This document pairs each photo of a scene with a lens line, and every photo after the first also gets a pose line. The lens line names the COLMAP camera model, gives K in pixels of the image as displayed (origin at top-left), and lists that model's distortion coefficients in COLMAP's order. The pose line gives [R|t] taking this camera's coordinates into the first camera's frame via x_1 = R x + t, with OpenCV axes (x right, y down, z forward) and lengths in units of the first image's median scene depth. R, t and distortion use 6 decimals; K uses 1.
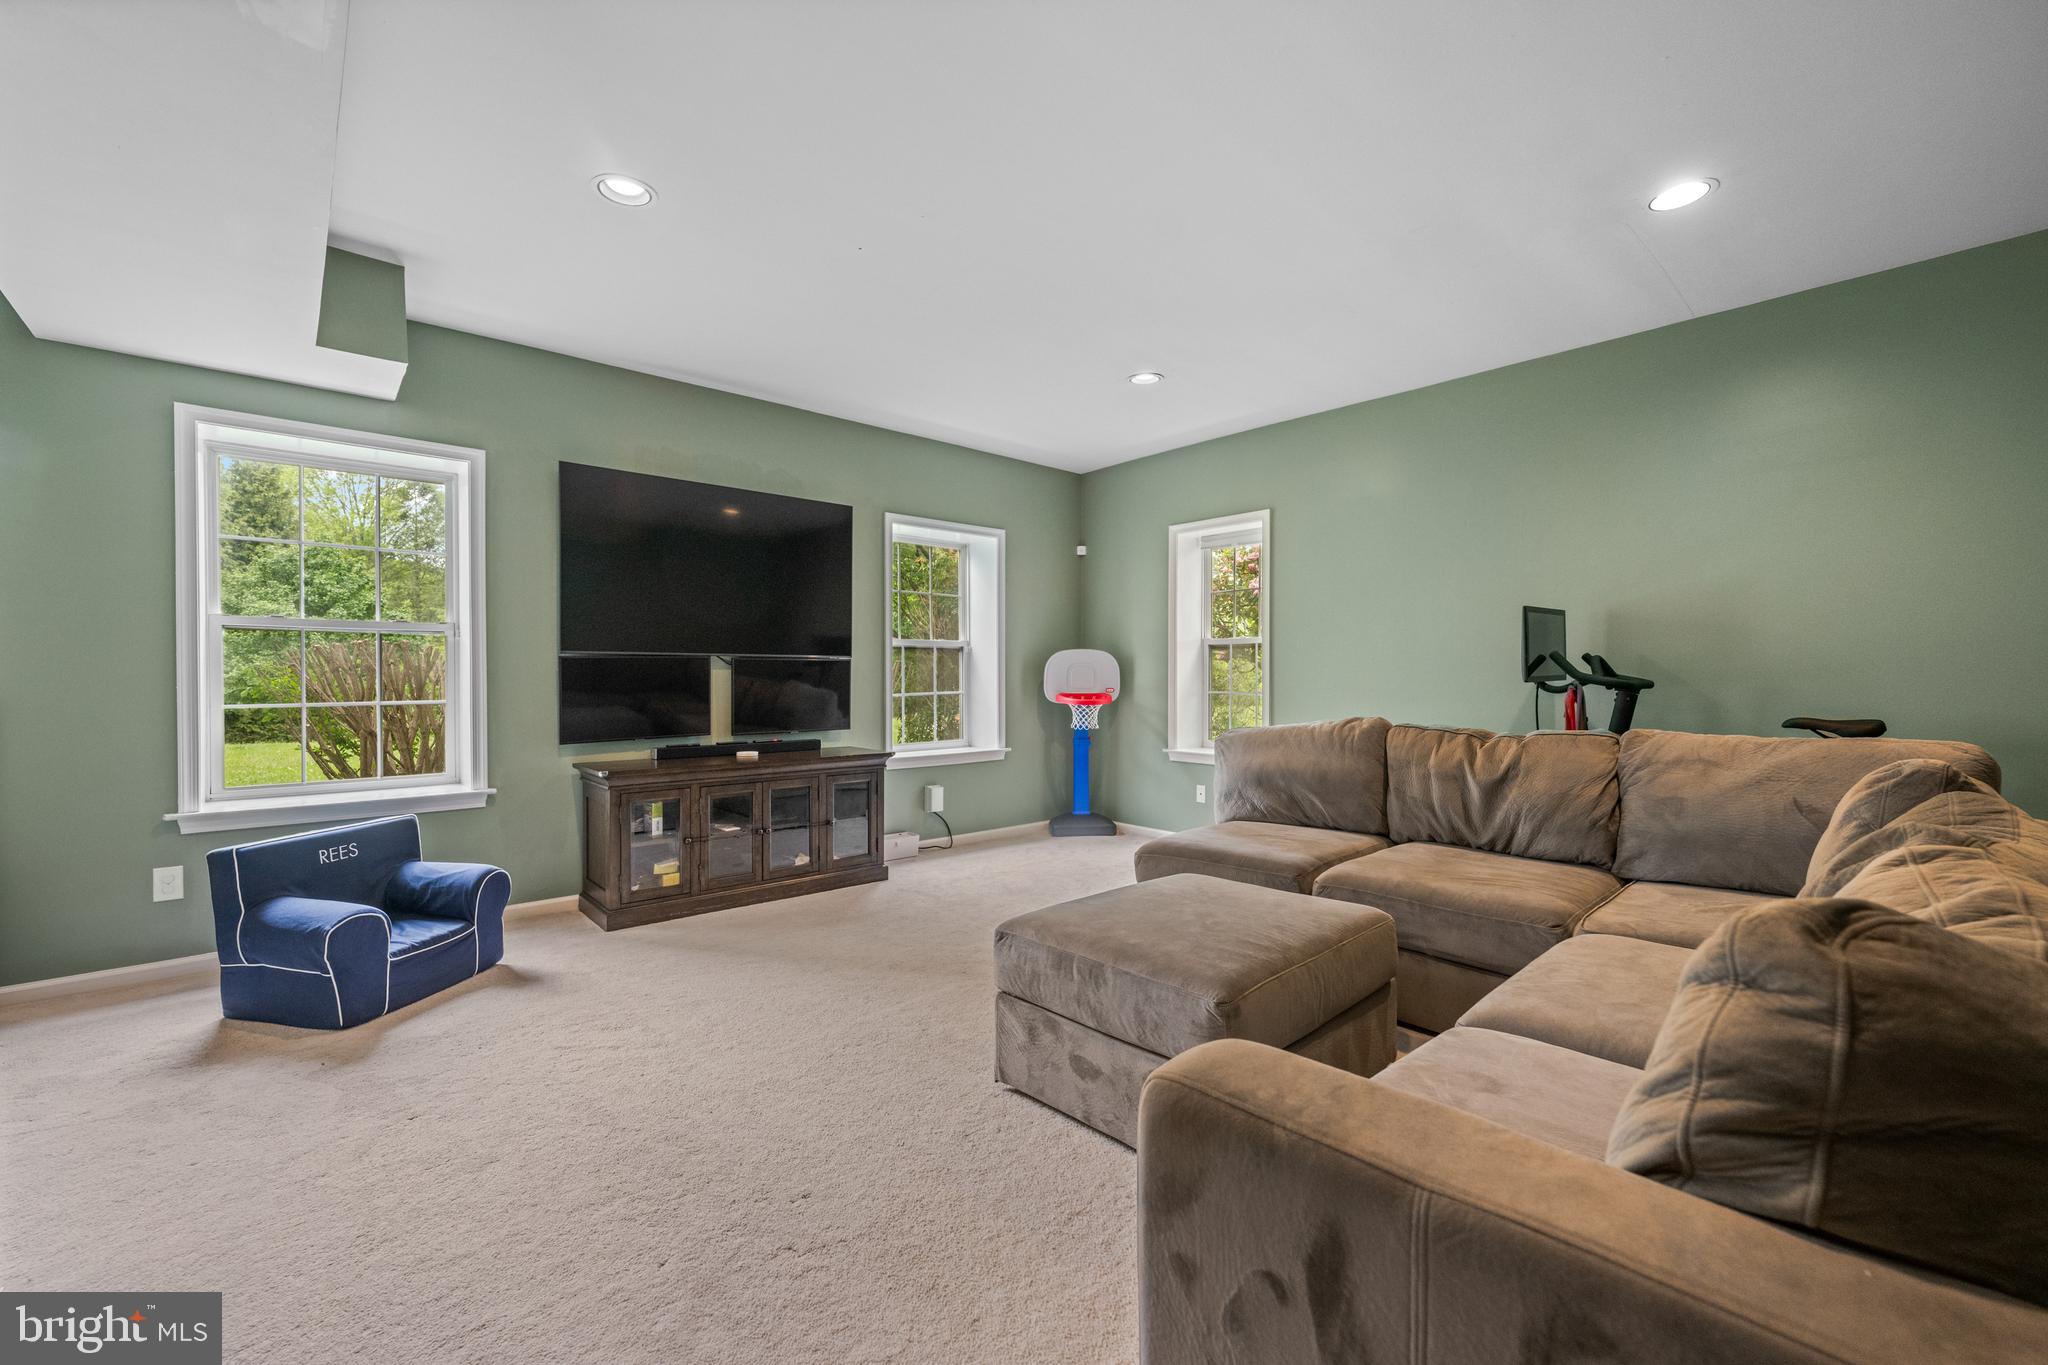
lens RADIAL K [[820.2, 0, 1015.7], [0, 820.2, 678.9], [0, 0, 1]] dist [0.000452, 0.000174]
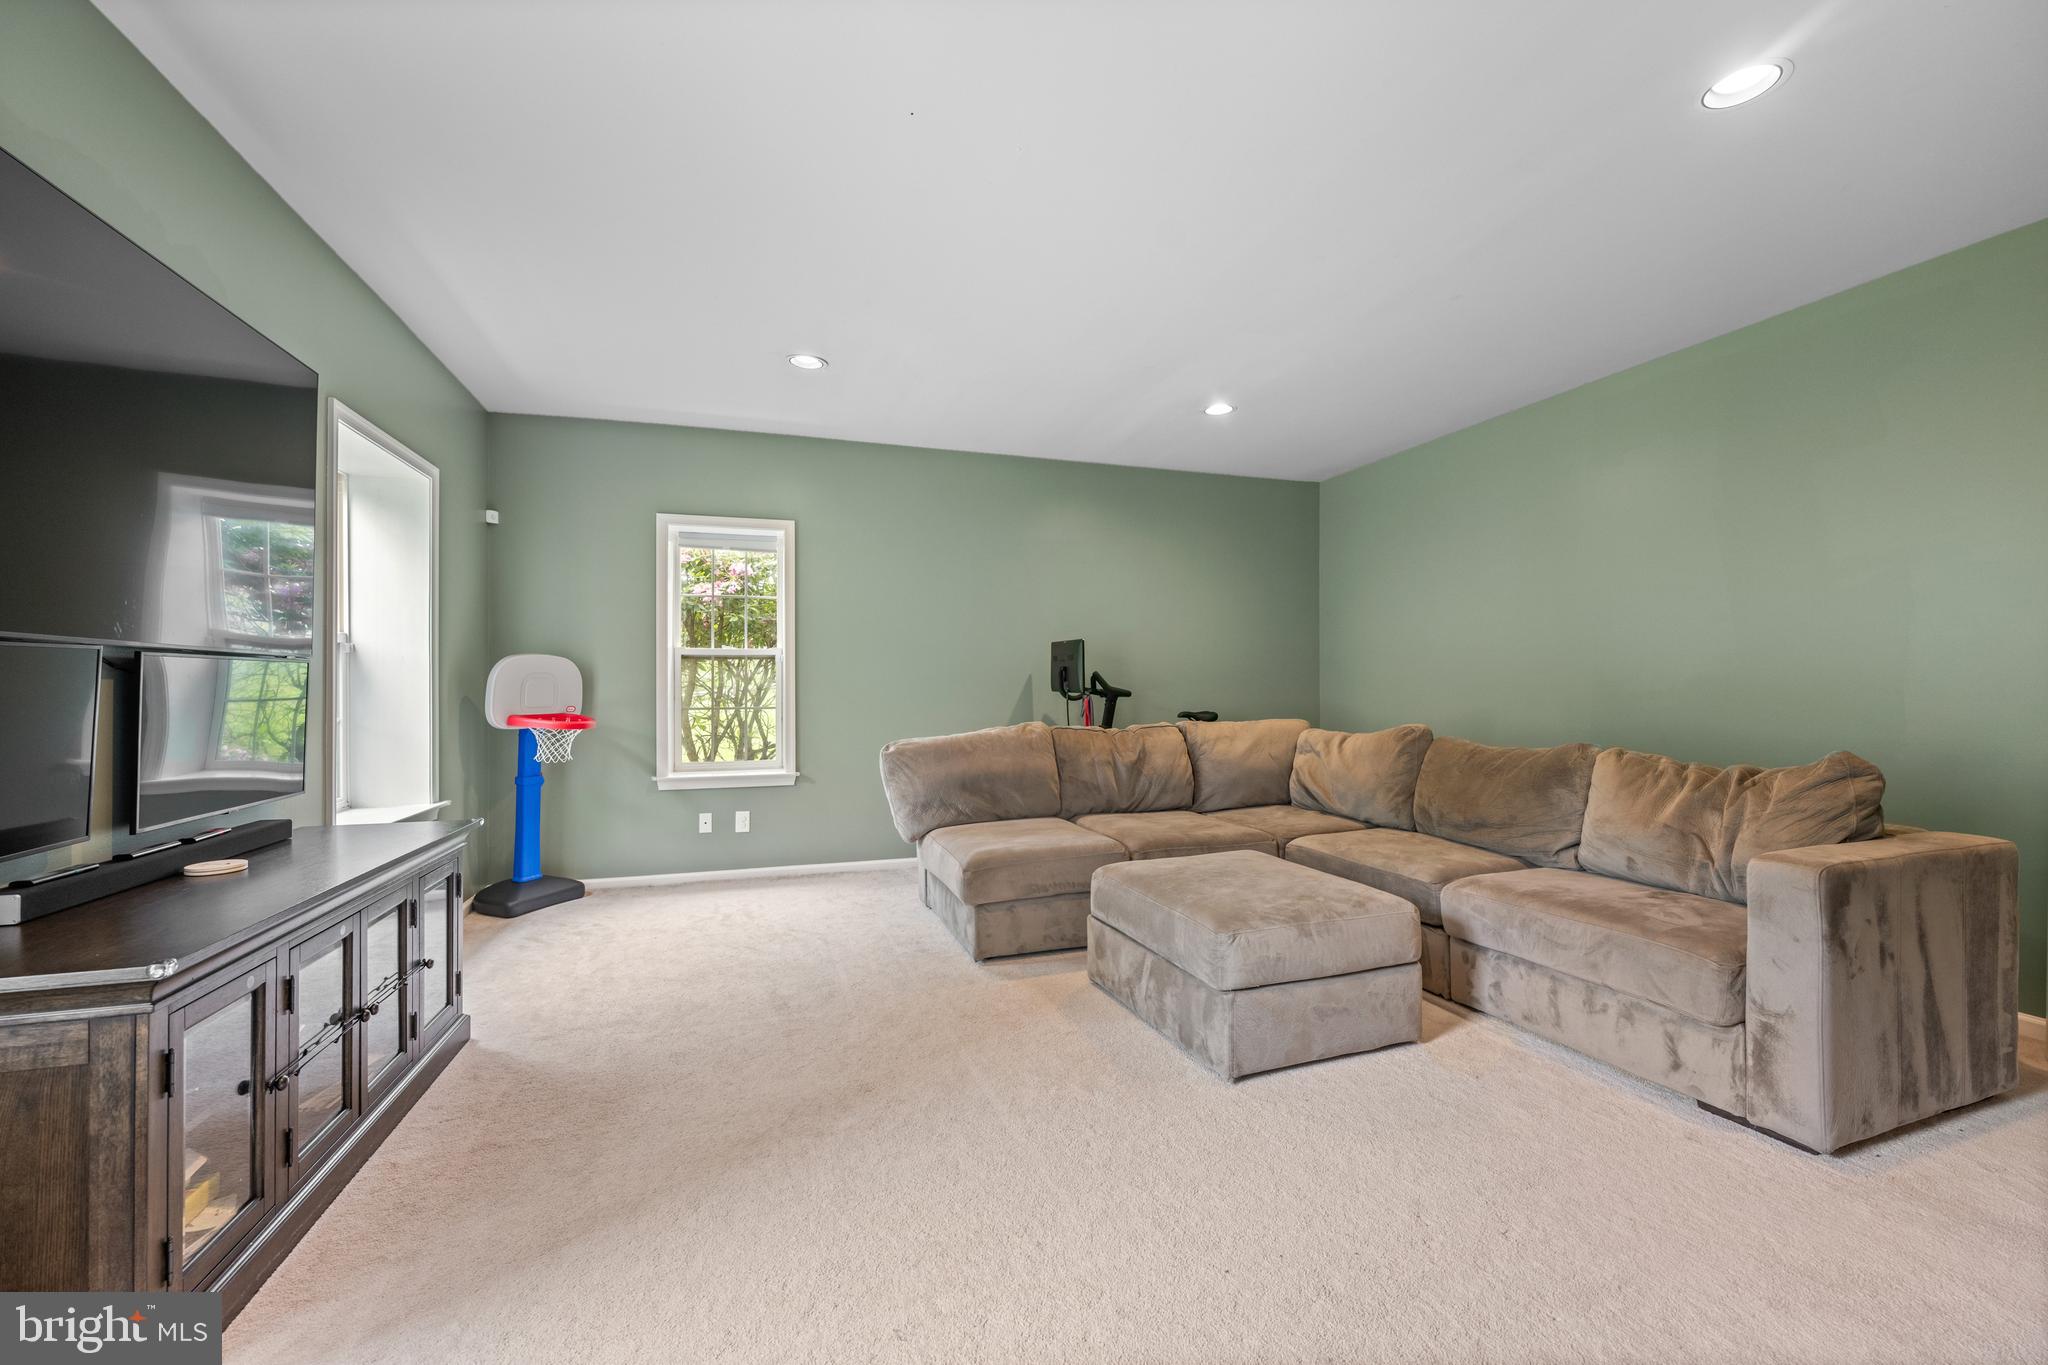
lens RADIAL K [[810.0, 0, 1024.0], [0, 810.0, 682.5], [0, 0, 1]] dist [-0.000446, -0.000006]
pose [[0.412666, 0.004185, 0.910873, -0.660049], [0.007954, 0.999935, -0.008198, -0.002982], [-0.910848, 0.010629, 0.412606, 0.501107]]
